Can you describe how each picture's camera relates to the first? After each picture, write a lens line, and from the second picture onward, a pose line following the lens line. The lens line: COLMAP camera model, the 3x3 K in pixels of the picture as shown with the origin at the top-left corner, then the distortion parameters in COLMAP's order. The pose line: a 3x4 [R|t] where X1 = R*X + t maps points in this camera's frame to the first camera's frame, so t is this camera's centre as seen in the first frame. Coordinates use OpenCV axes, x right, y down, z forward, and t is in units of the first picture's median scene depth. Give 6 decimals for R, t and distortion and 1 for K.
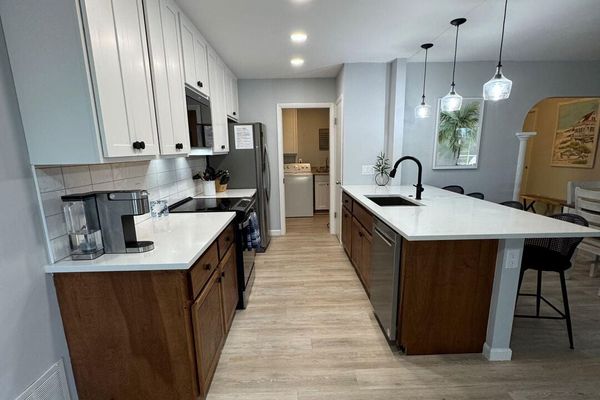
lens RADIAL K [[317.1, 0, 301.1], [0, 317.1, 220.8], [0, 0, 1]] dist [0.001966, 0.000665]
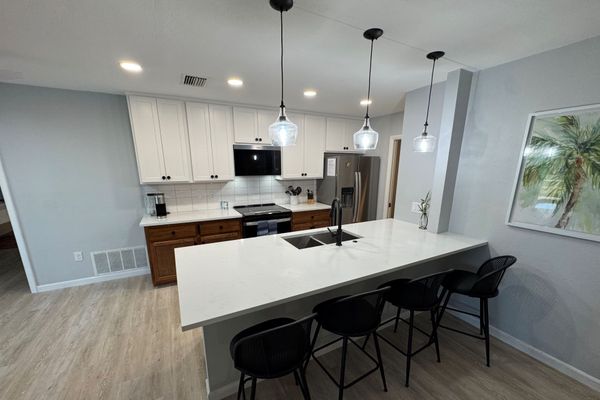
lens RADIAL K [[240.1, 0, 299.6], [0, 240.1, 222.1], [0, 0, 1]] dist [0.000381, 0.000011]
pose [[0.450650, 0.230385, -0.862460, 0.952082], [-0.208688, 0.966543, 0.149145, -0.224504], [0.867966, 0.112773, 0.483651, 0.578277]]
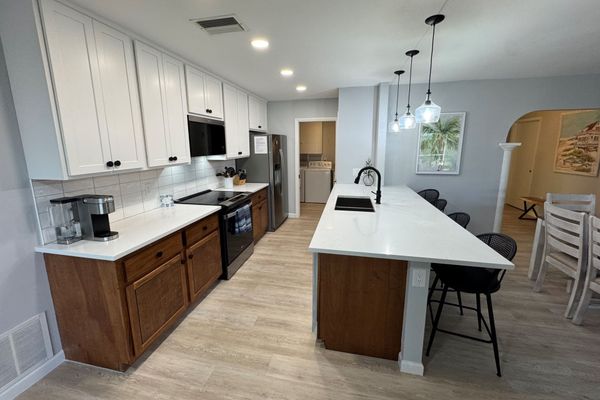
lens RADIAL K [[237.7, 0, 298.8], [0, 237.7, 185.7], [0, 0, 1]] dist [-0.000338, -0.000021]
pose [[0.972008, 0.050629, -0.229426, 0.297895], [-0.061771, 0.997221, -0.041638, -0.082233], [0.226680, 0.054644, 0.972435, 0.094223]]
